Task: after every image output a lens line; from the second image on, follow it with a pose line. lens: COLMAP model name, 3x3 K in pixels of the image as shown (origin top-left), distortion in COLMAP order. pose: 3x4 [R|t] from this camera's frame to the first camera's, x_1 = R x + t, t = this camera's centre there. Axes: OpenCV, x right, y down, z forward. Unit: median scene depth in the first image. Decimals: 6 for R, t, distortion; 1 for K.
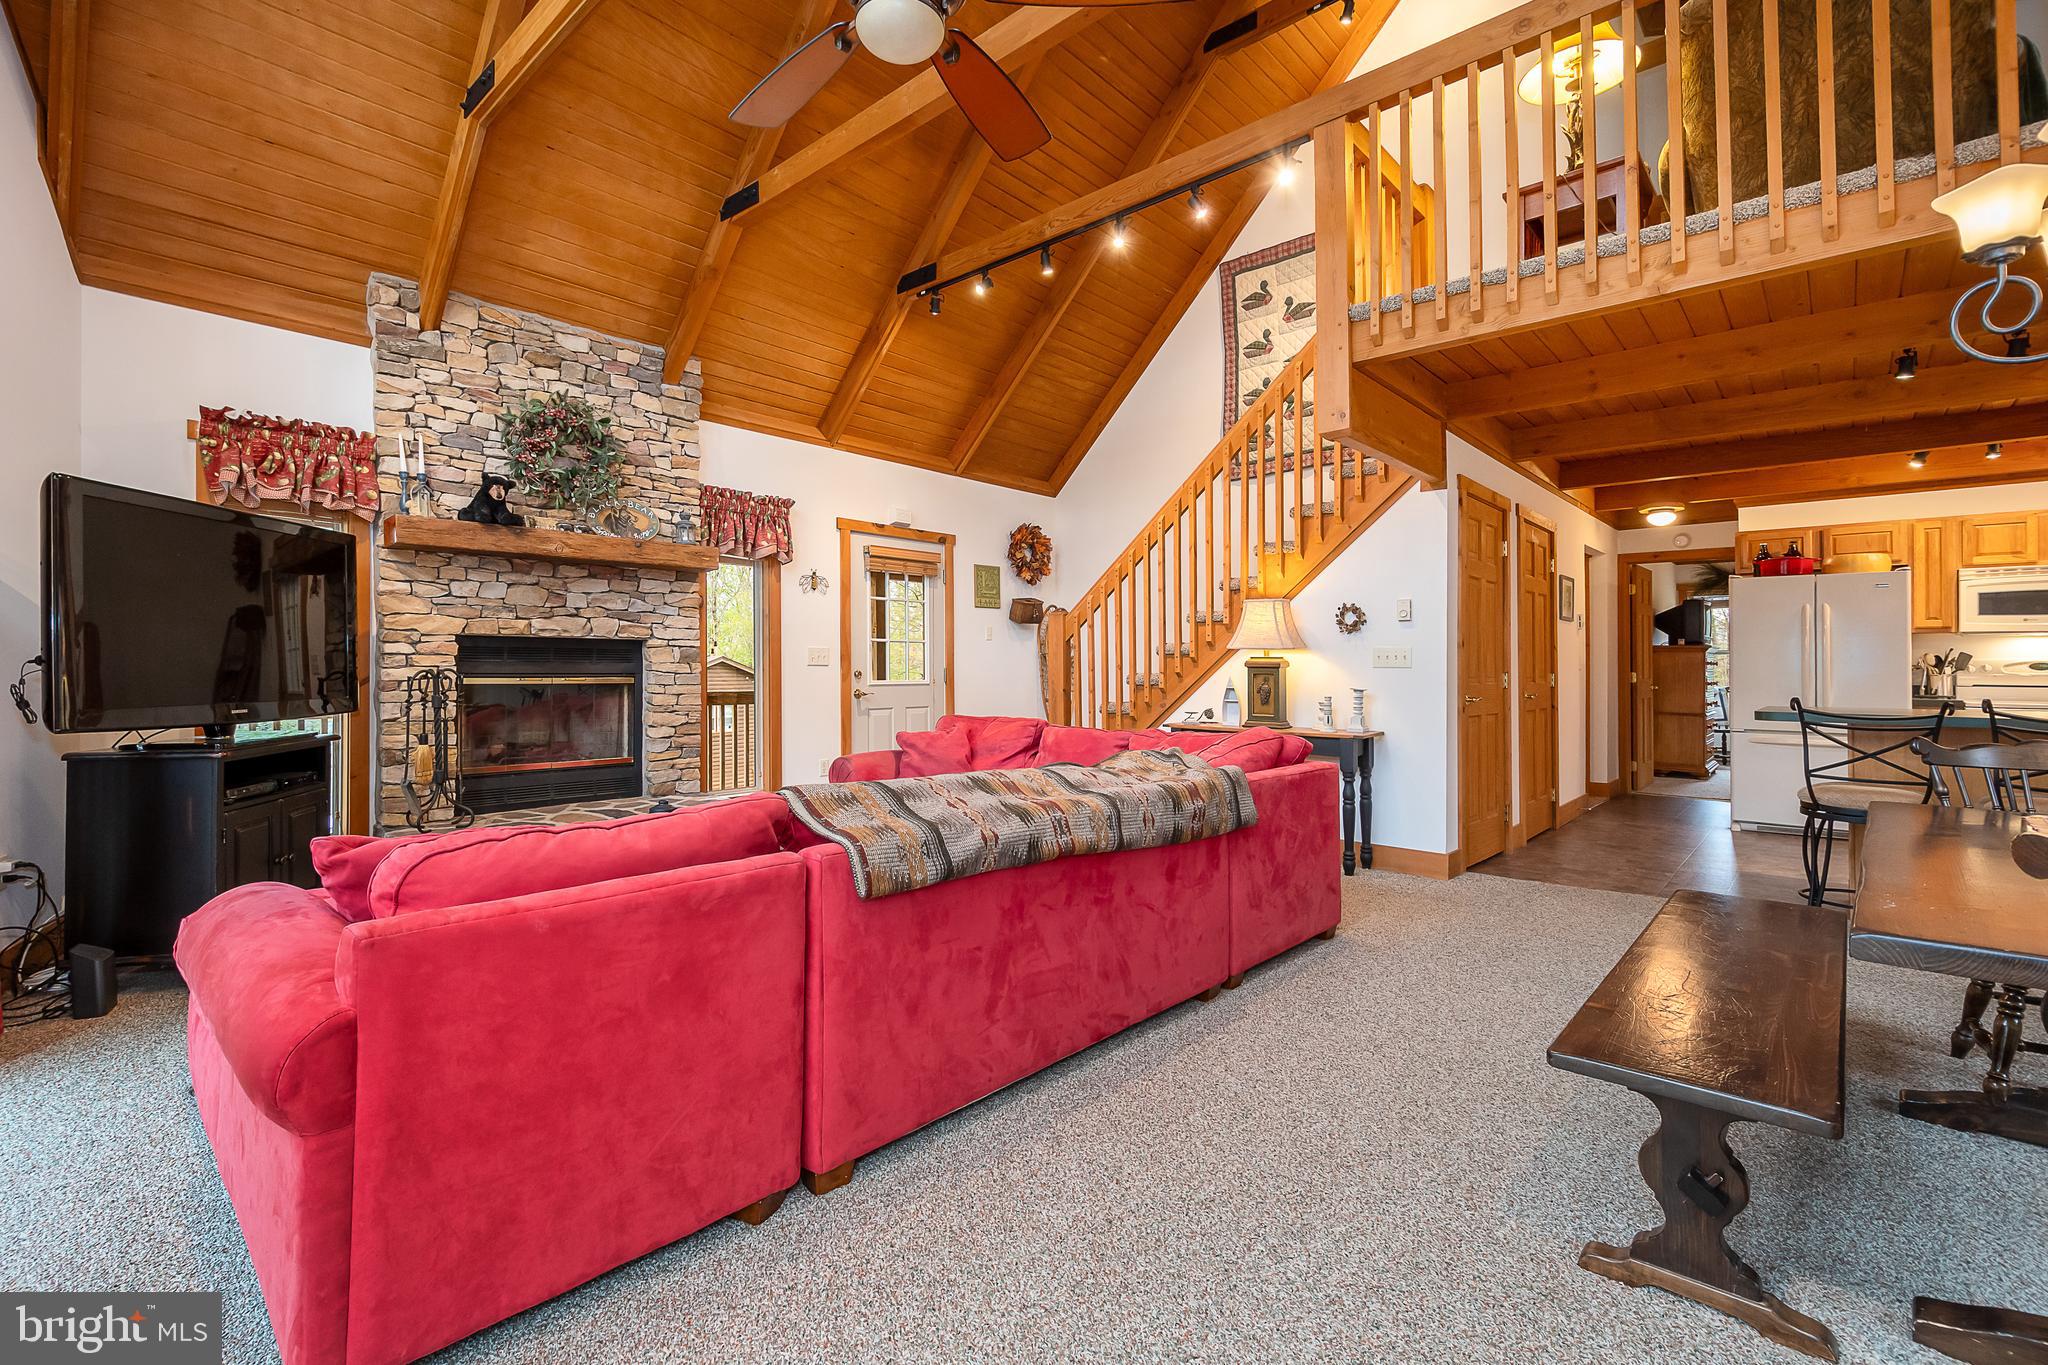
lens RADIAL K [[897.8, 0, 1032.1], [0, 897.8, 664.2], [0, 0, 1]] dist [0.007197, -0.003265]
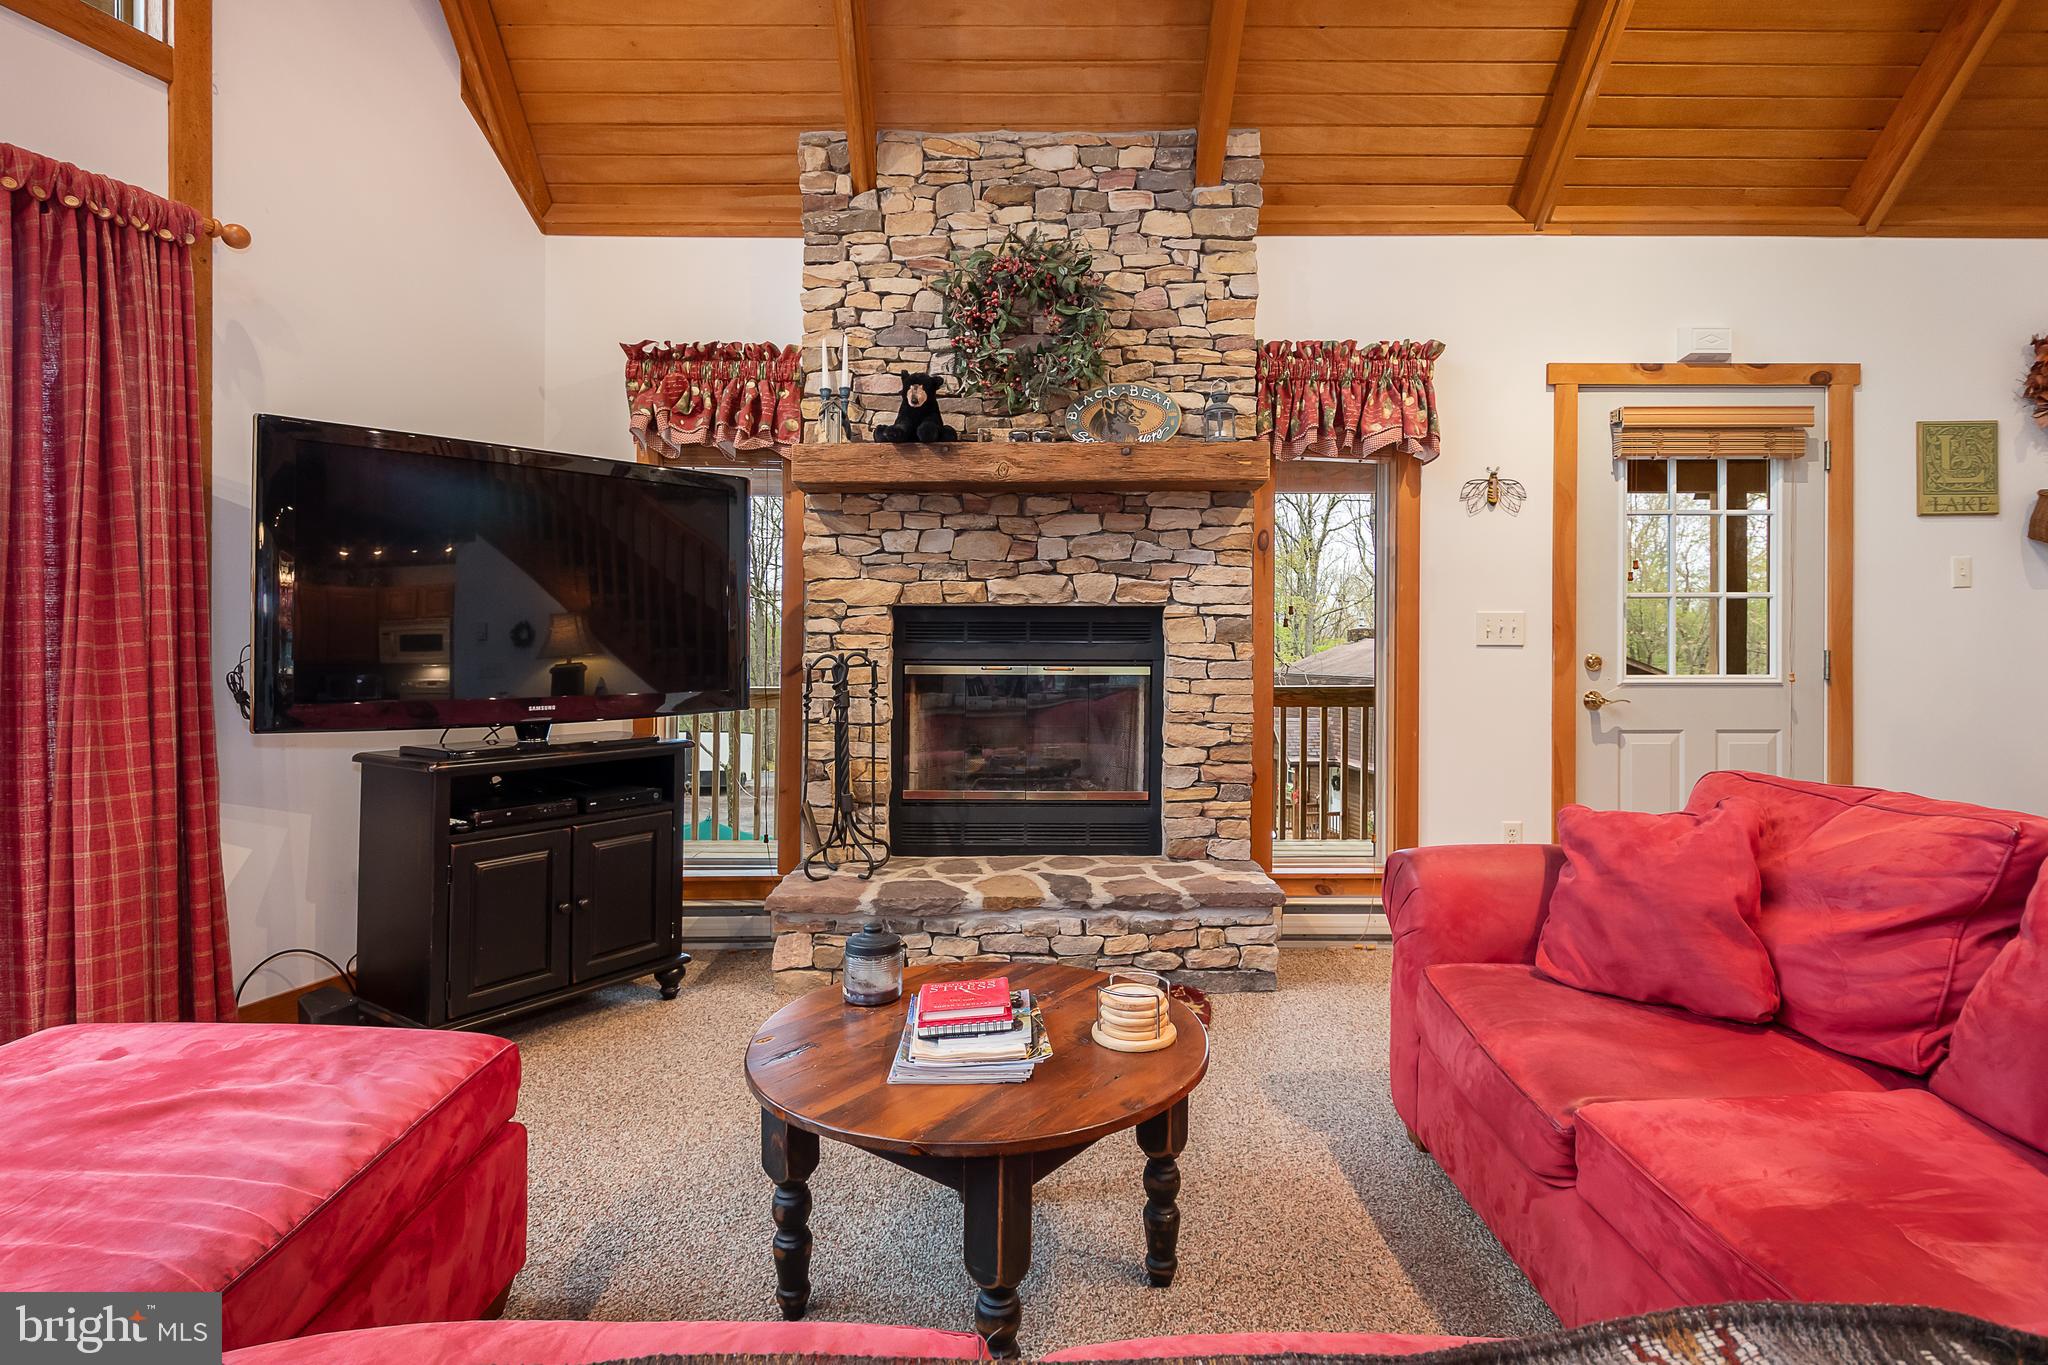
lens RADIAL K [[1017.2, 0, 1023.7], [0, 1017.2, 664.4], [0, 0, 1]] dist [0.006141, -0.003386]
pose [[0.660832, 0.008034, -0.750491, 0.038810], [0.004547, 0.999881, 0.014708, 0.002456], [0.750520, -0.013132, 0.660717, 0.489226]]
